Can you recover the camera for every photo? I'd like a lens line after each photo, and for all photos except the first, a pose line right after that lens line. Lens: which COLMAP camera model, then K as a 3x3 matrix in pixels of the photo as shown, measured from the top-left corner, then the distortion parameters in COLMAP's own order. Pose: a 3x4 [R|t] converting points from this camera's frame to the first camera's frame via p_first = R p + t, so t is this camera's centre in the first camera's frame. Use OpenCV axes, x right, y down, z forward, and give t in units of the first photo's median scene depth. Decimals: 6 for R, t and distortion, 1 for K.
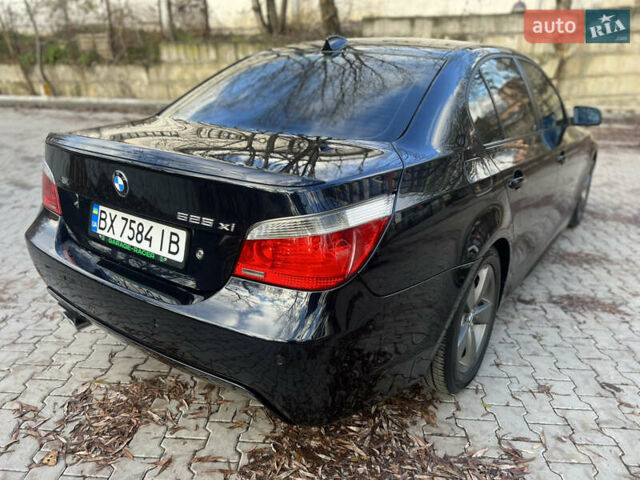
lens RADIAL K [[488.7, 0, 320.0], [0, 488.7, 240.0], [0, 0, 1]] dist [0.067031, -0.078757]
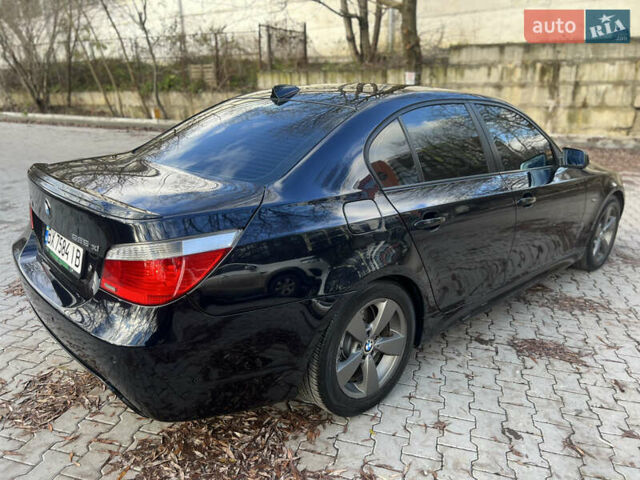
lens RADIAL K [[488.7, 0, 320.0], [0, 488.7, 240.0], [0, 0, 1]] dist [0.067031, -0.078757]
pose [[0.976673, 0.063944, -0.204989, 0.263392], [-0.072608, 0.996746, -0.035020, -0.018854], [0.202083, 0.049087, 0.978138, -0.047664]]
